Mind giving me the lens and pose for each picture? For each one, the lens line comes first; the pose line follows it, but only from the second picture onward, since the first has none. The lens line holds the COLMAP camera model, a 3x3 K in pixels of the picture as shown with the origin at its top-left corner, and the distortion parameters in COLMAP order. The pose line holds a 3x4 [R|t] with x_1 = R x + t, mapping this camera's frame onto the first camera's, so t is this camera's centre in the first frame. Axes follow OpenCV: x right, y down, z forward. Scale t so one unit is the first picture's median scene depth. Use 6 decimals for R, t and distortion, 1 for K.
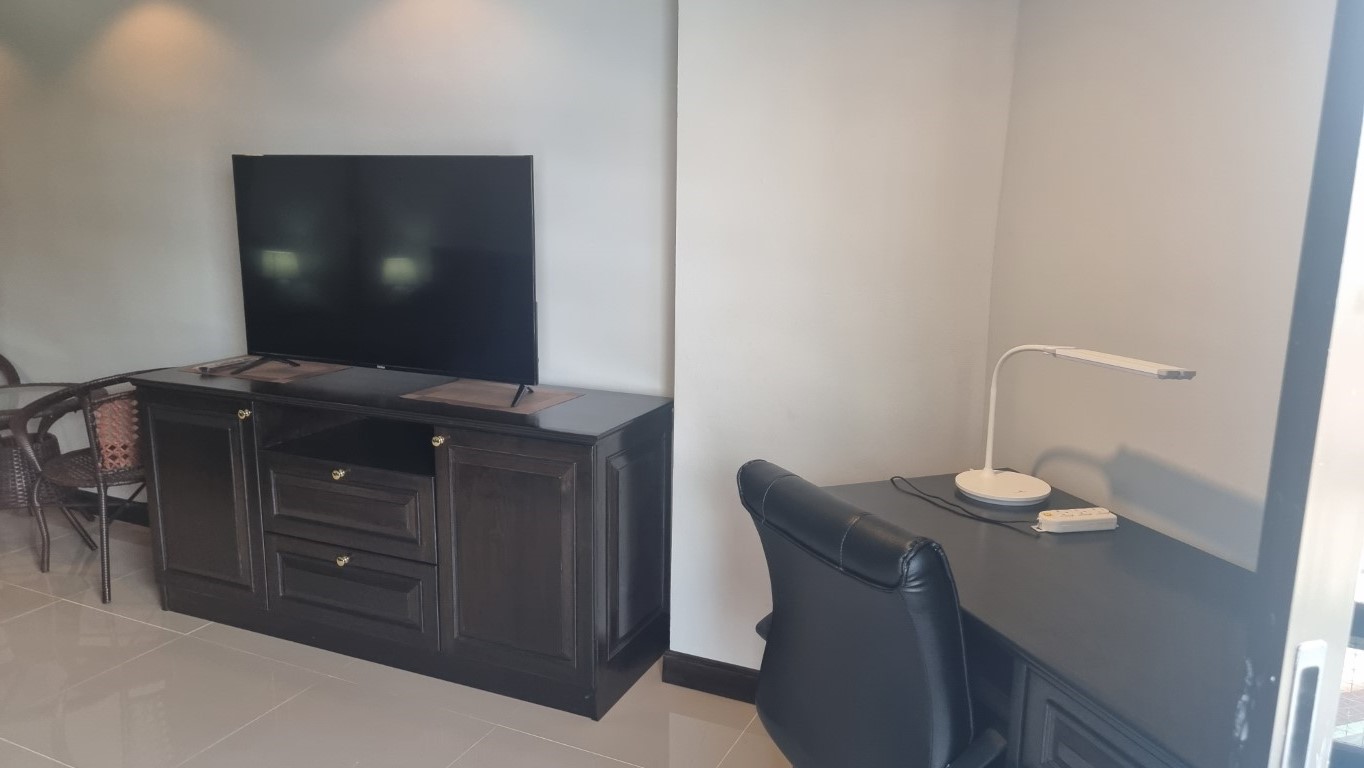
lens RADIAL K [[976.3, 0, 684.1], [0, 976.3, 384.5], [0, 0, 1]] dist [0.002438, 0.000529]
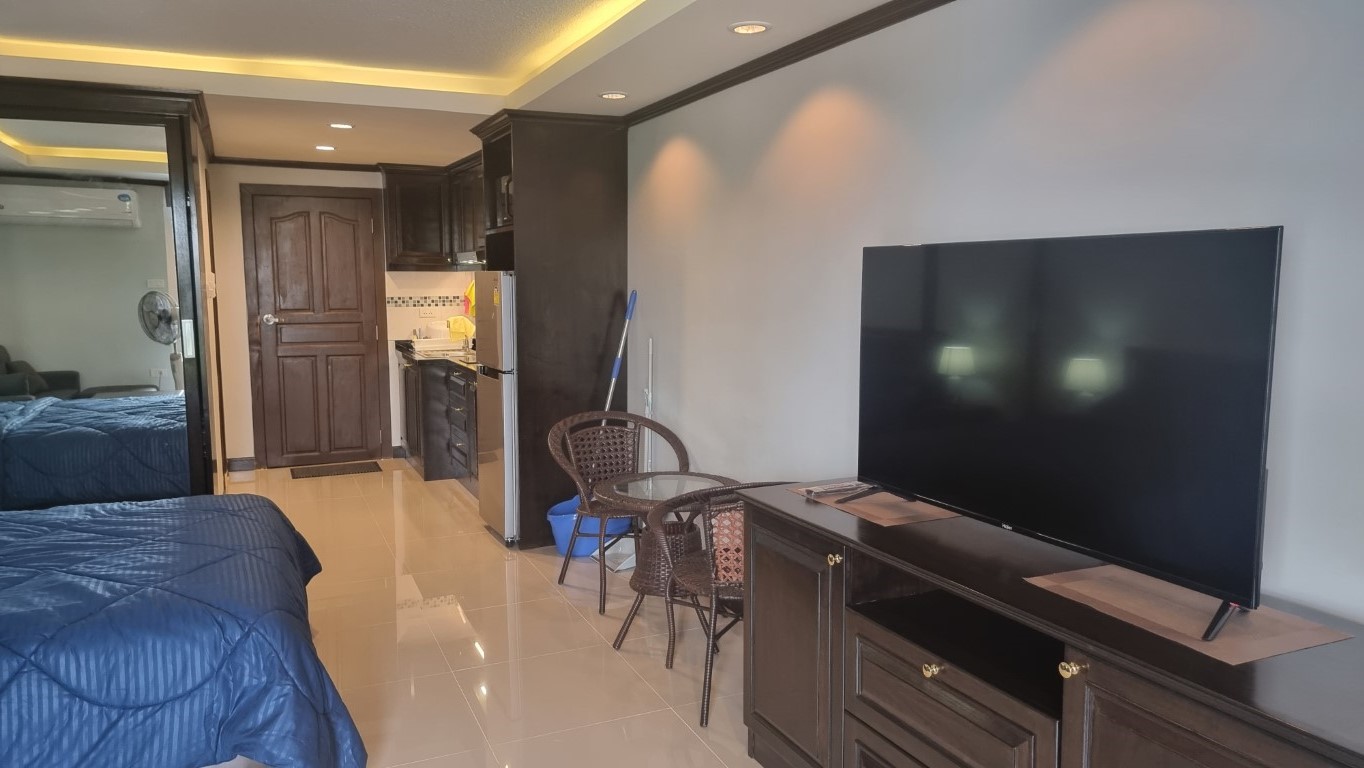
lens RADIAL K [[946.8, 0, 672.8], [0, 946.8, 385.4], [0, 0, 1]] dist [0.073038, -0.058012]
pose [[0.750580, 0.056859, -0.658329, -0.034311], [-0.109291, 0.993251, -0.038821, -0.064259], [0.651679, 0.101088, 0.751729, 0.280370]]
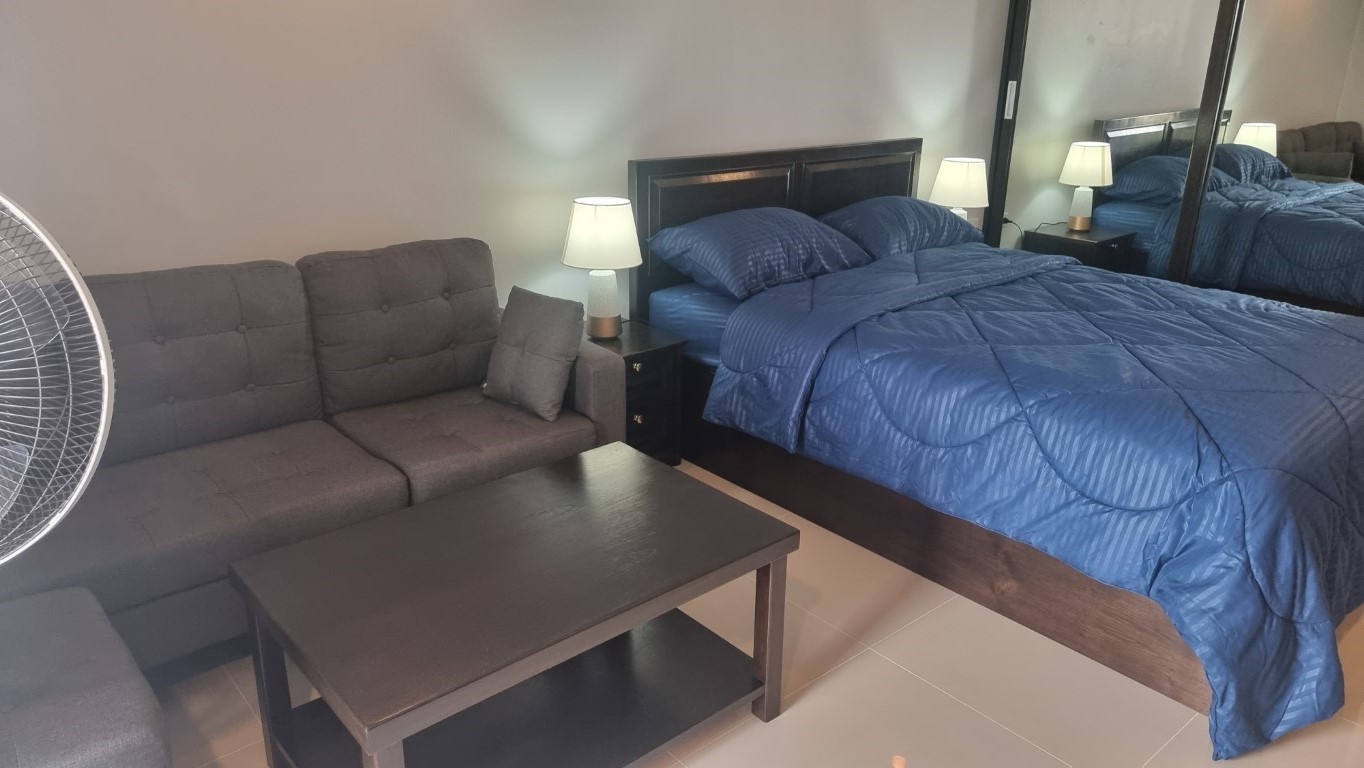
lens RADIAL K [[950.1, 0, 679.0], [0, 950.1, 373.0], [0, 0, 1]] dist [0.071706, -0.058264]
pose [[-0.416900, 0.271191, -0.867554, -0.101836], [-0.195774, 0.905263, 0.377056, -0.090816], [0.887619, 0.327039, -0.324312, 0.511373]]
